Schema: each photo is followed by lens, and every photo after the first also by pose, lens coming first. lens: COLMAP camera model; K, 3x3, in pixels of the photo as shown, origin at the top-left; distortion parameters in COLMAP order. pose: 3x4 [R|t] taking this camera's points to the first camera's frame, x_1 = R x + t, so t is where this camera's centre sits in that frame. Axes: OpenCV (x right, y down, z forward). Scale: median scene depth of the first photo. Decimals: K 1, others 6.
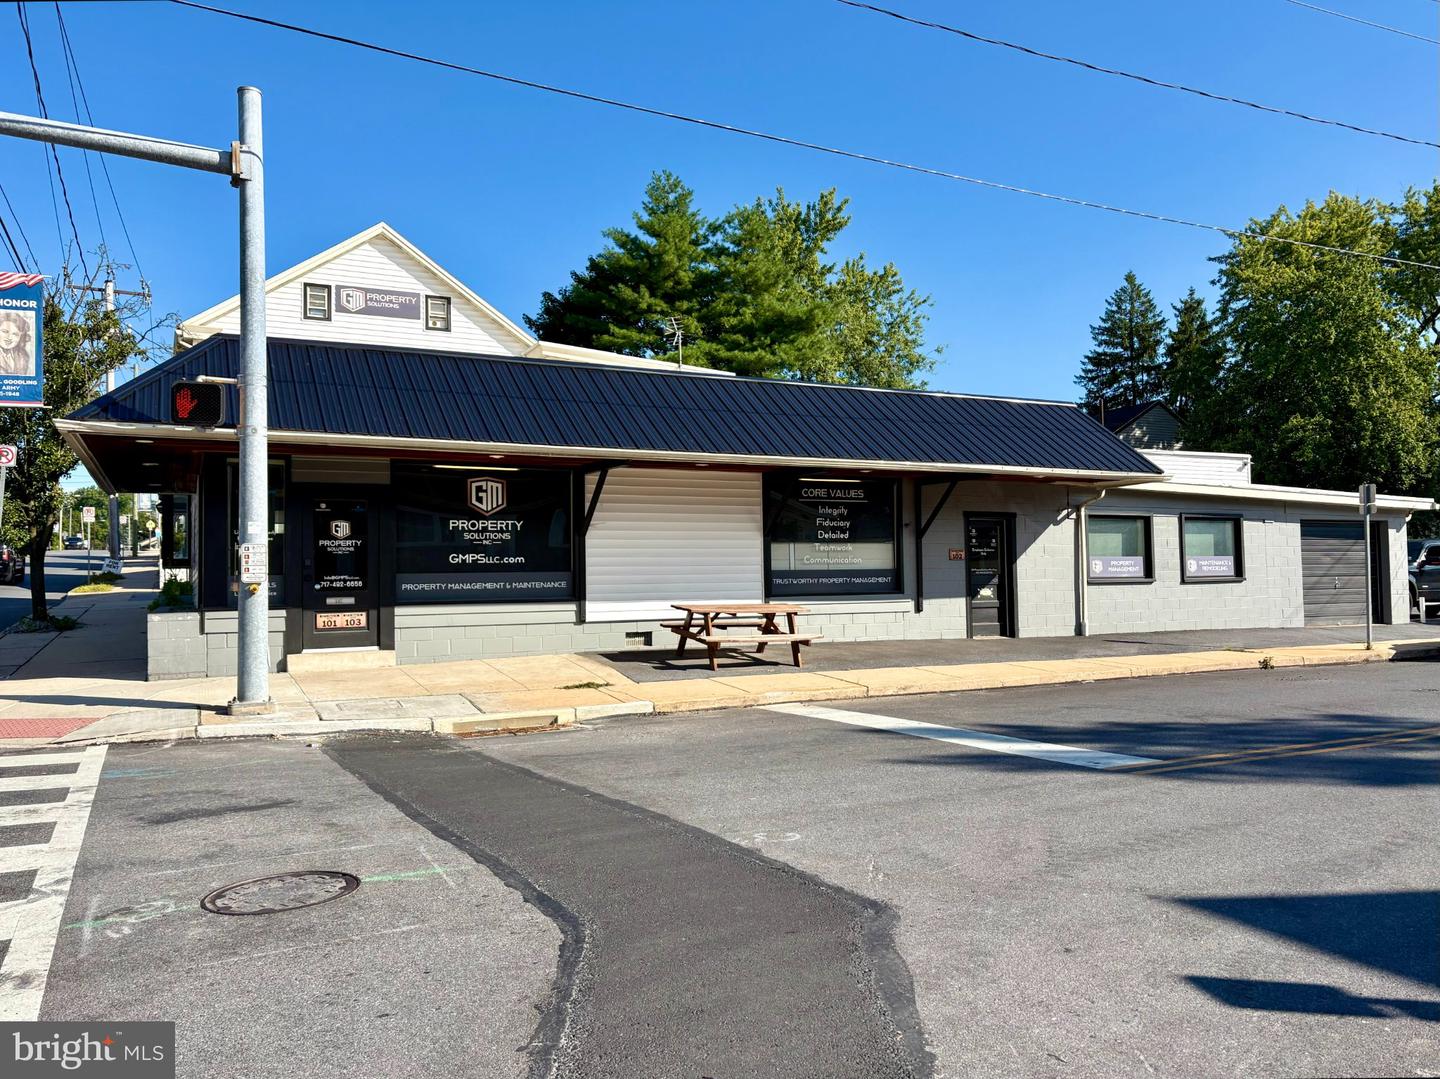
lens RADIAL K [[1091.3, 0, 720.0], [0, 1091.3, 539.5], [0, 0, 1]] dist [0.050884, -0.050123]
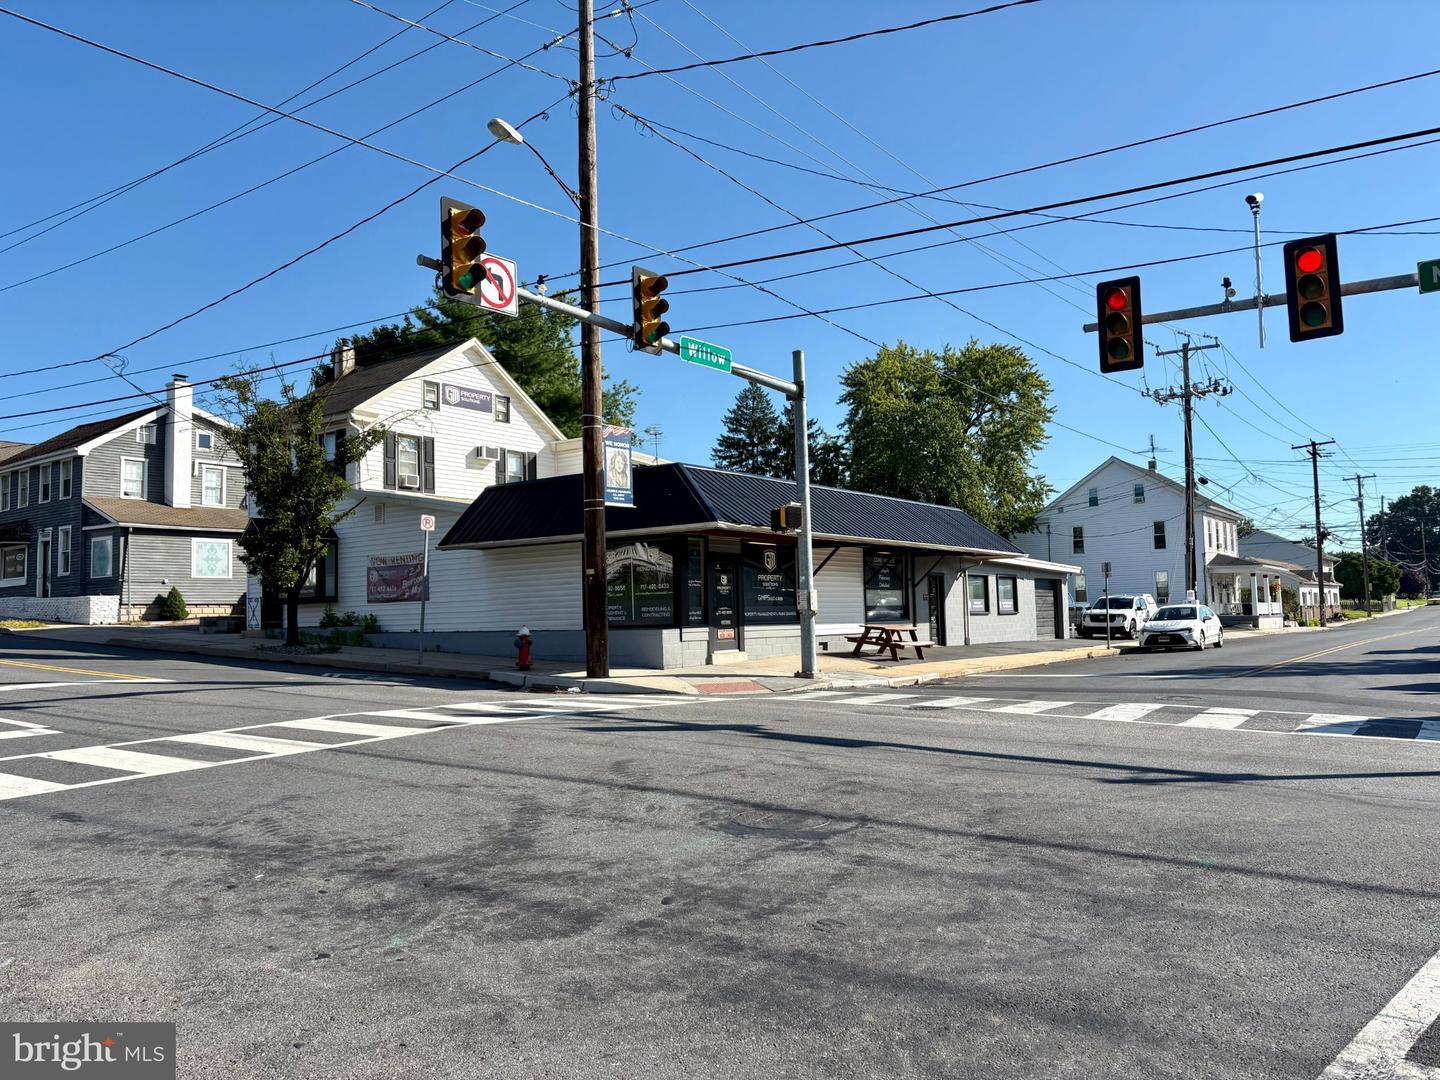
lens RADIAL K [[1078.2, 0, 702.2], [0, 1078.2, 536.8], [0, 0, 1]] dist [0.184823, -0.001820]
pose [[0.892424, 0.031777, 0.450078, -0.846379], [-0.014312, 0.999009, -0.042154, -0.003789], [-0.450972, 0.031178, 0.891994, -0.352126]]
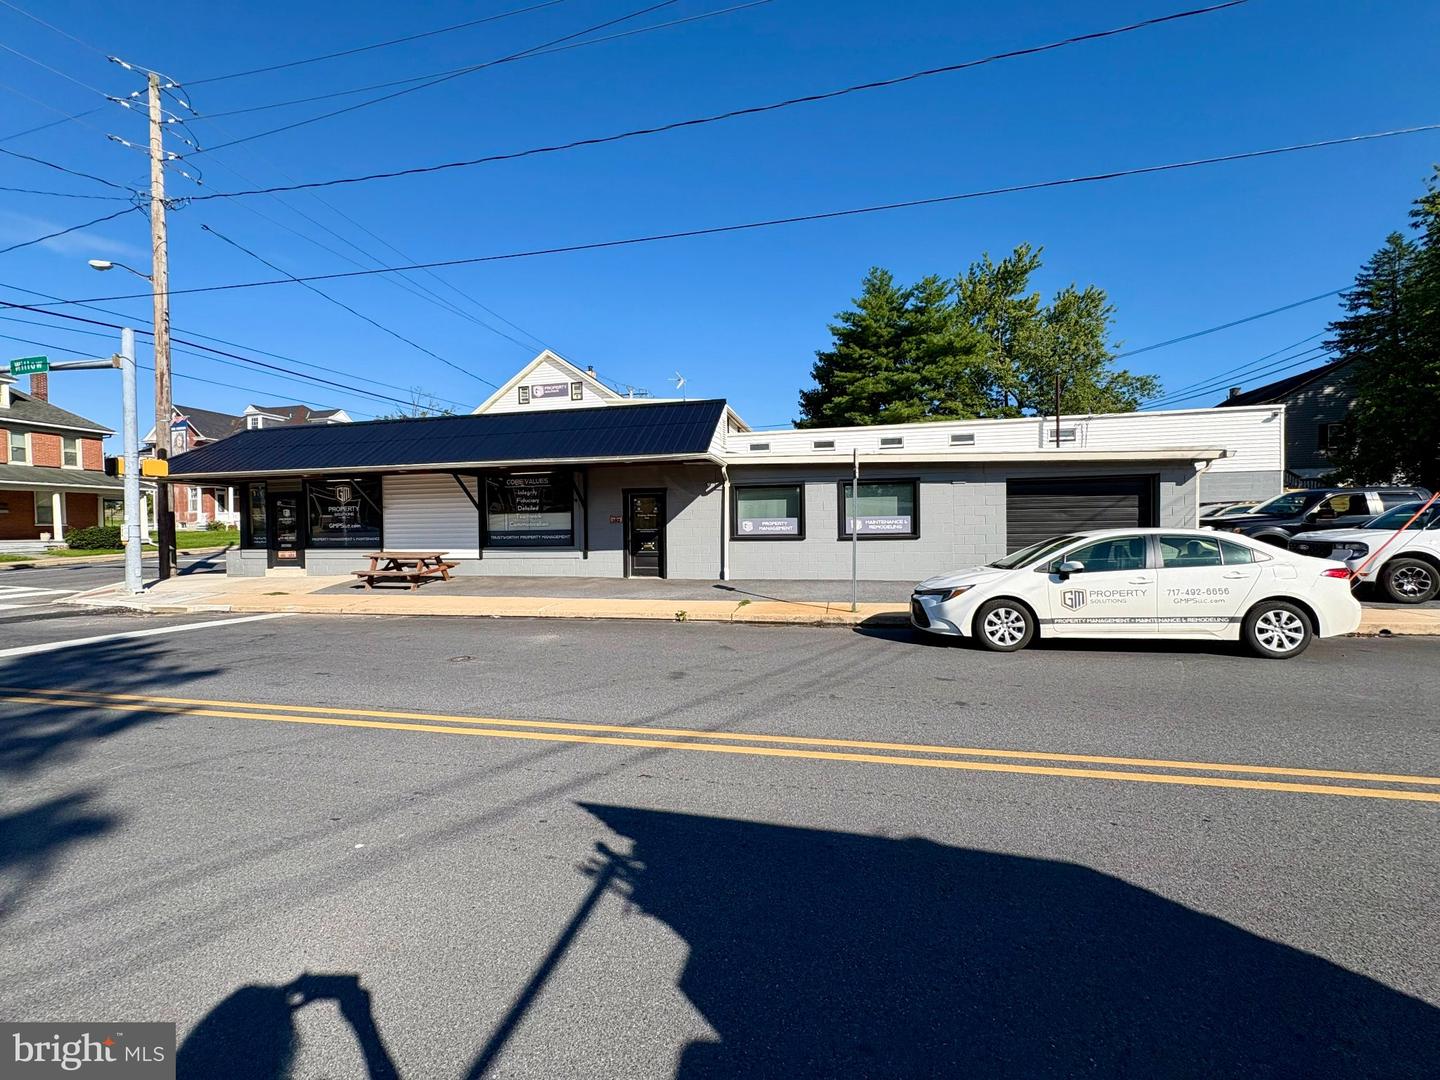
lens RADIAL K [[578.5, 0, 719.2], [0, 578.5, 535.4], [0, 0, 1]] dist [-0.001396, 0.000152]
pose [[0.772645, 0.012958, -0.634706, 0.788749], [0.027222, 0.998196, 0.053518, -0.002087], [0.634254, -0.058628, 0.770899, 0.494199]]
